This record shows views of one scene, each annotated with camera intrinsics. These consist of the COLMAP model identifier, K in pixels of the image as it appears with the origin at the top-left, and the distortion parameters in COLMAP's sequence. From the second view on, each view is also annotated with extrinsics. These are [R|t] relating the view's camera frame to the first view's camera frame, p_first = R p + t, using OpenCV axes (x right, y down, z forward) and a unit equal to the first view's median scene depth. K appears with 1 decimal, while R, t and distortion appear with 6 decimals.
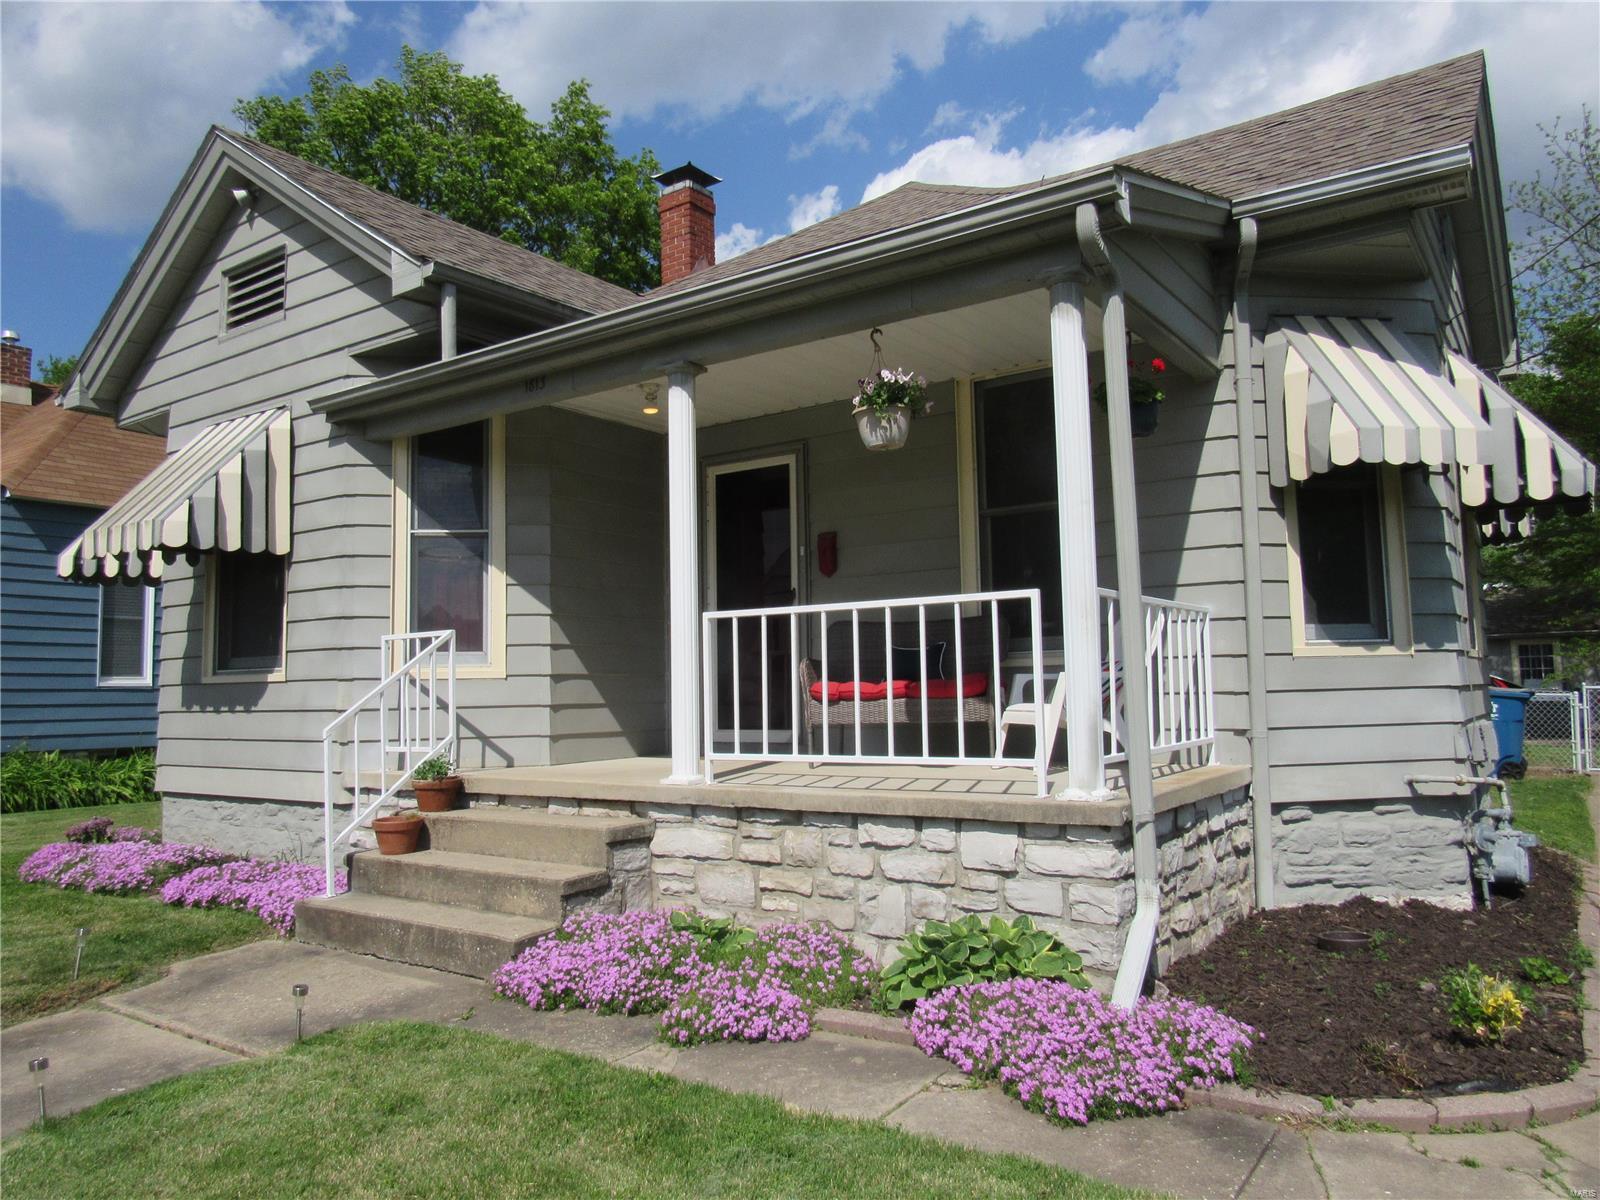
lens RADIAL K [[1153.8, 0, 798.6], [0, 1153.8, 595.6], [0, 0, 1]] dist [-0.024340, 0.010921]
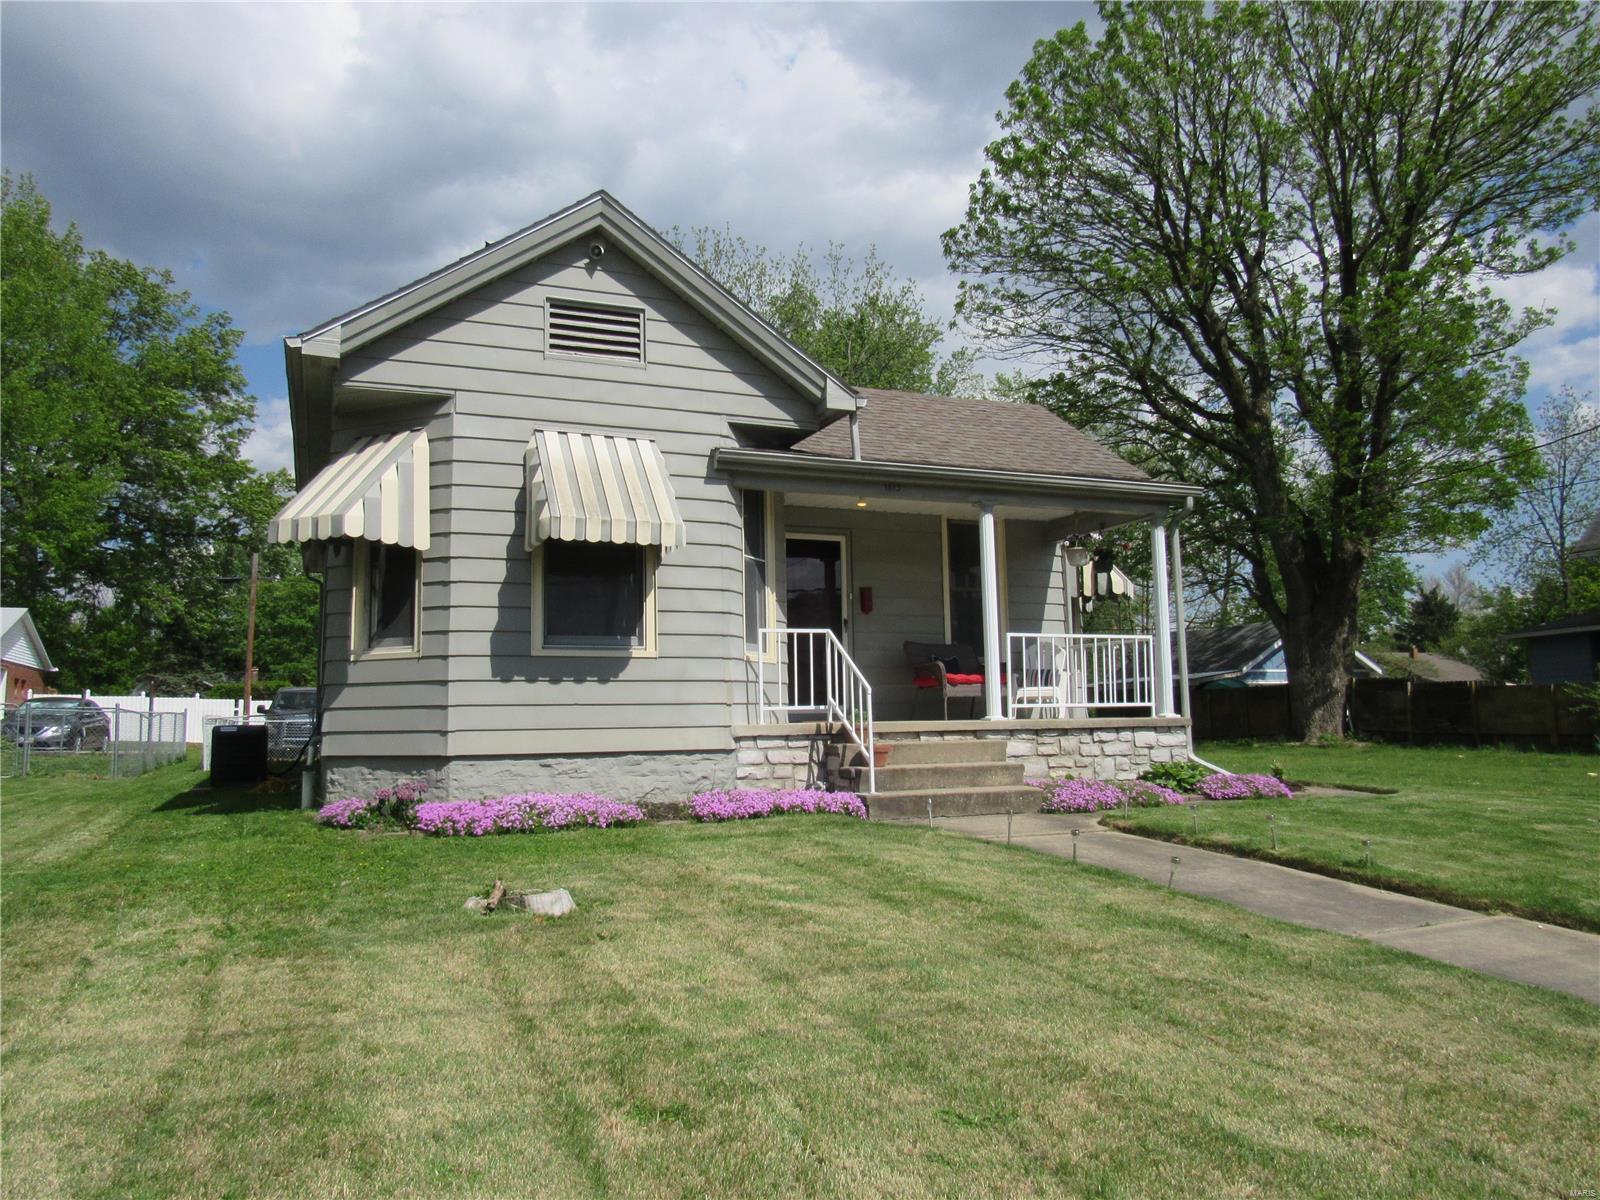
lens RADIAL K [[1153.8, 0, 798.6], [0, 1153.8, 595.6], [0, 0, 1]] dist [-0.024340, 0.010921]
pose [[0.531143, 0.103026, 0.840995, -1.419095], [-0.063130, 0.994633, -0.081977, 0.099620], [-0.844927, -0.009550, 0.534797, 0.186335]]
